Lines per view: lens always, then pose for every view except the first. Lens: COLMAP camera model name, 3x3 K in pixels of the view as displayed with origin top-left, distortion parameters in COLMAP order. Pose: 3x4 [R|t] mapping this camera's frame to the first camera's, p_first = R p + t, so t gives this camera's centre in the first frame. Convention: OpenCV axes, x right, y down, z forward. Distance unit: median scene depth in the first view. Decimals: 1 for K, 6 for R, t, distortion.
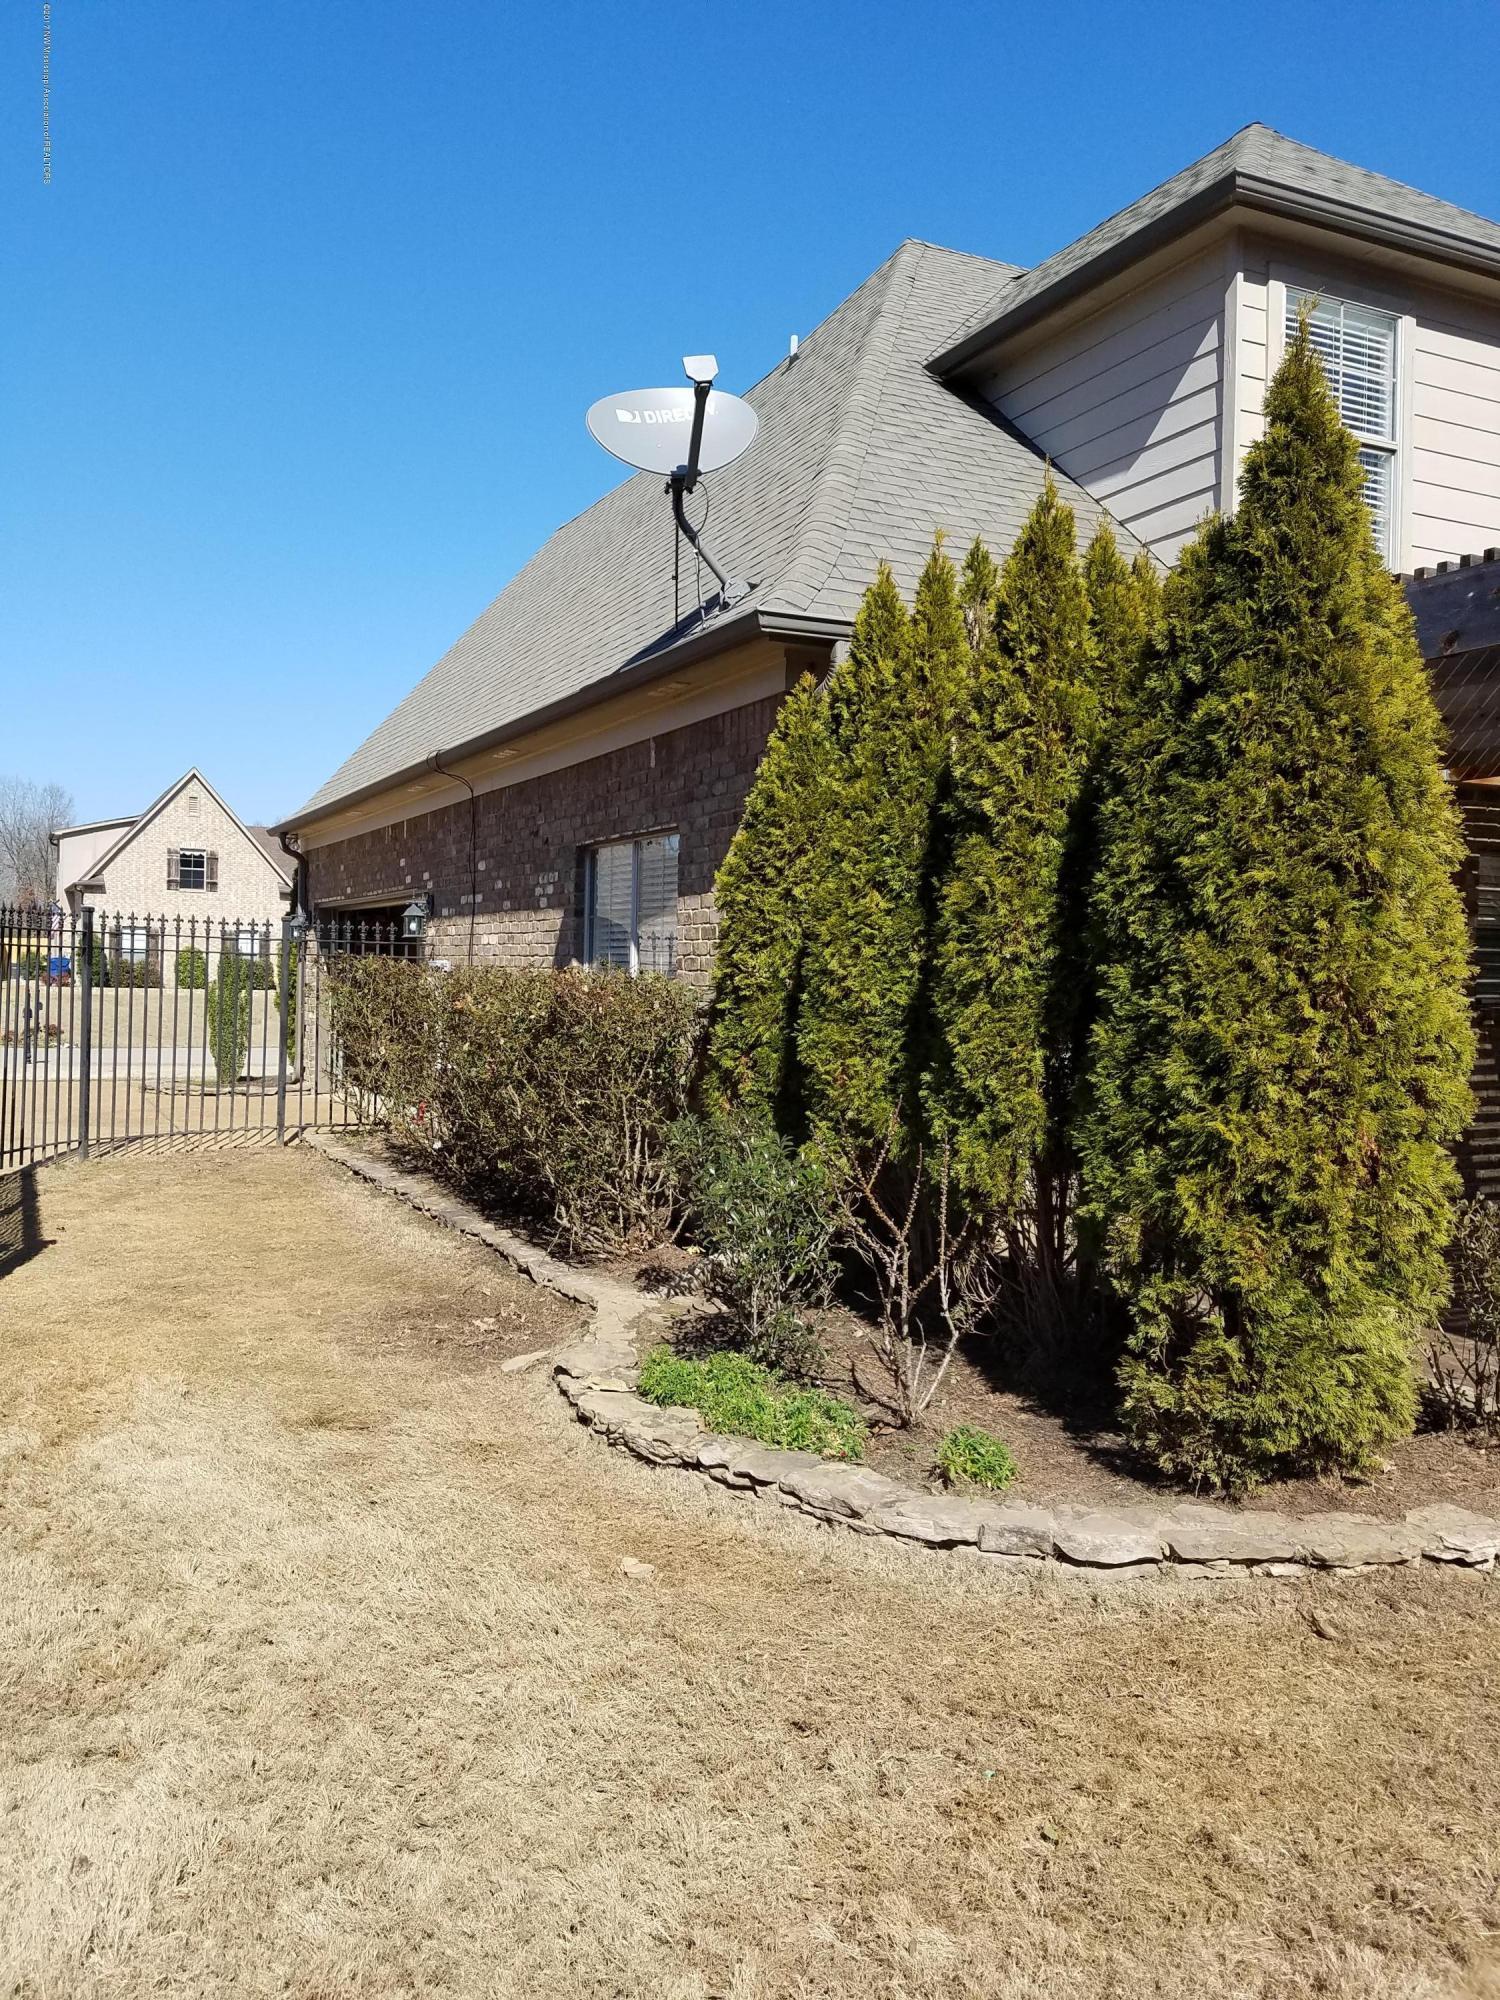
lens RADIAL K [[1552.2, 0, 748.4], [0, 1552.2, 983.0], [0, 0, 1]] dist [0.273864, -0.587967]
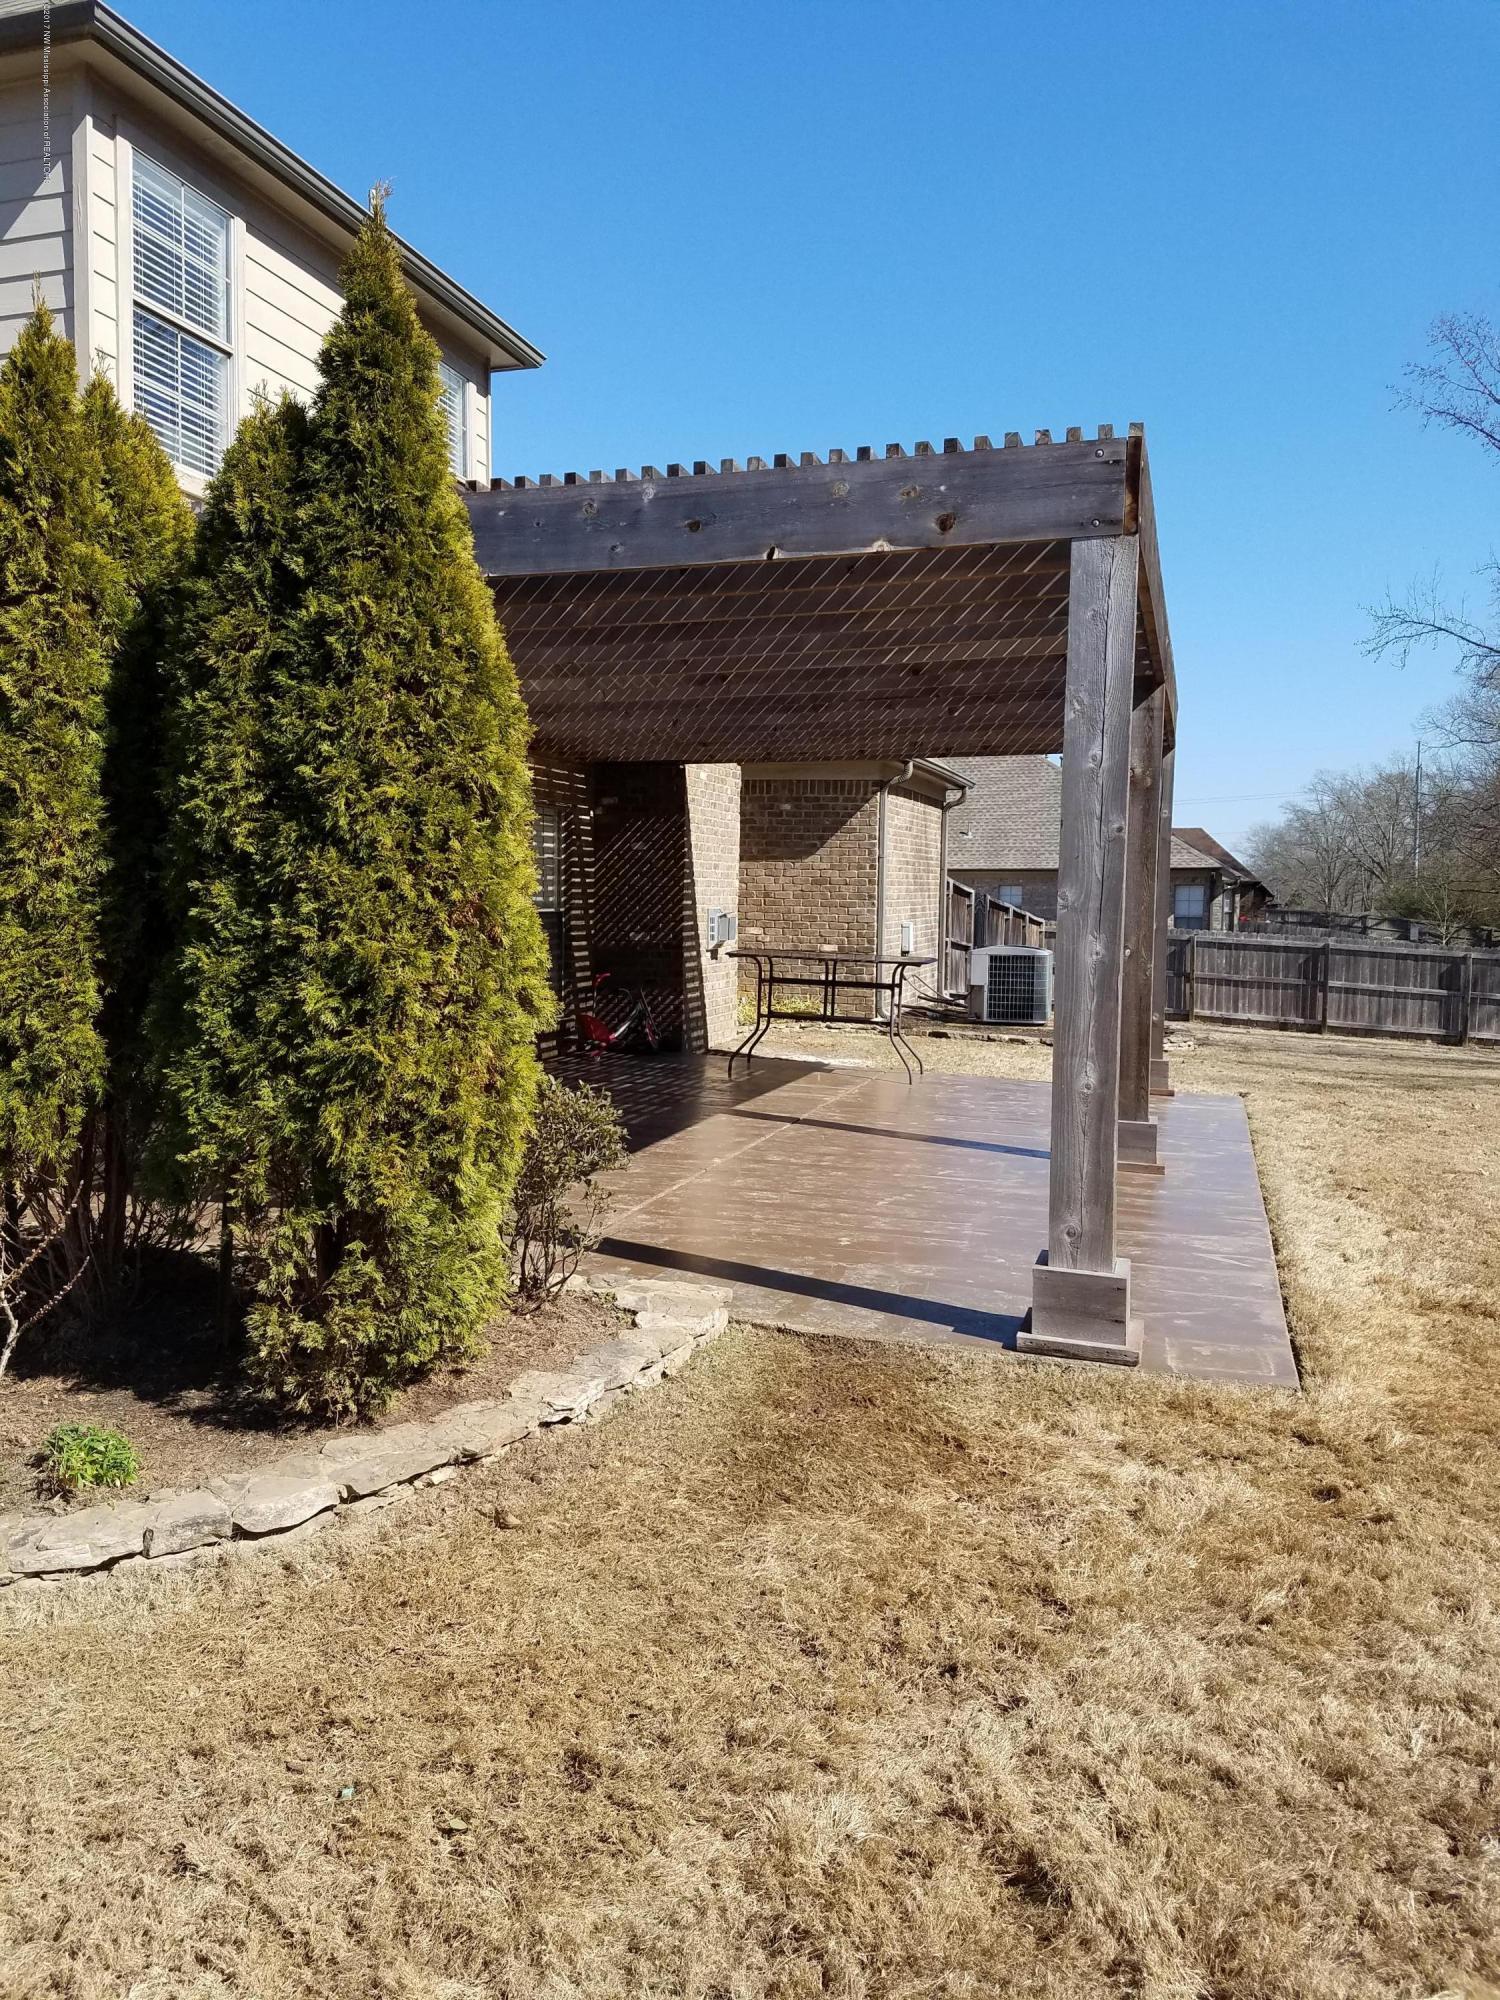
lens RADIAL K [[1496.6, 0, 753.8], [0, 1496.6, 1001.1], [0, 0, 1]] dist [0.189579, -0.225615]
pose [[0.689199, -0.058070, 0.722241, -0.200941], [0.007543, 0.997304, 0.072988, -0.004741], [-0.724532, -0.044855, 0.687780, 0.182260]]
